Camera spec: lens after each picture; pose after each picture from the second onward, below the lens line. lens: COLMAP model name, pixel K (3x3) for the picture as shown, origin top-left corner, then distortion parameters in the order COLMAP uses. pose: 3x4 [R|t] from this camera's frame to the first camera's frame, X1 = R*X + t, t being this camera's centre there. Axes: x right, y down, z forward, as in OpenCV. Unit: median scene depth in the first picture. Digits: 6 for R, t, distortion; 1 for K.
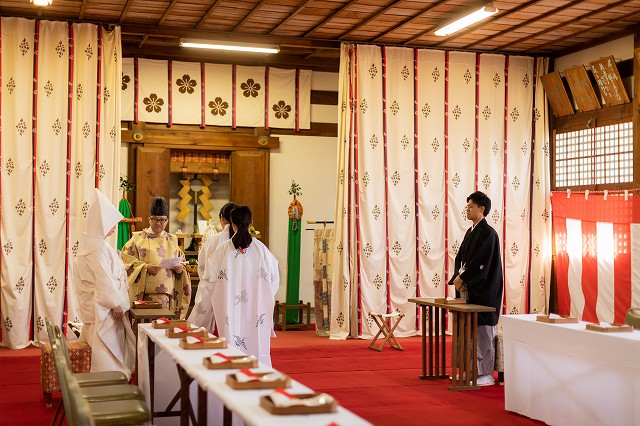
lens RADIAL K [[906.6, 0, 320.0], [0, 906.6, 213.0], [0, 0, 1]] dist [-0.001804, 0.013078]
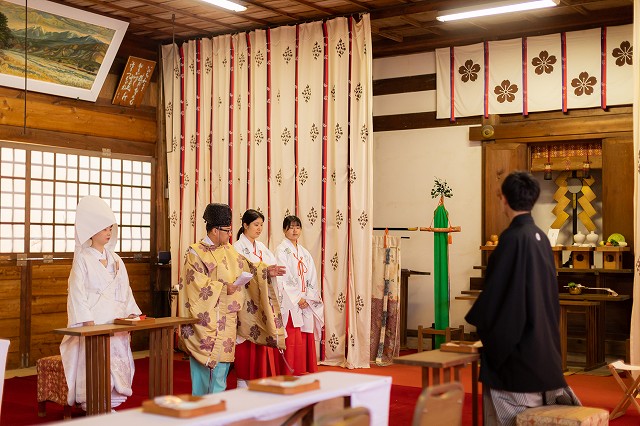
lens RADIAL K [[906.6, 0, 320.0], [0, 906.6, 213.0], [0, 0, 1]] dist [-0.001804, 0.013078]
pose [[0.608590, -0.031097, -0.792875, 0.375617], [0.016866, 0.999513, -0.026255, 0.011749], [0.793306, 0.002606, 0.608818, 0.343343]]
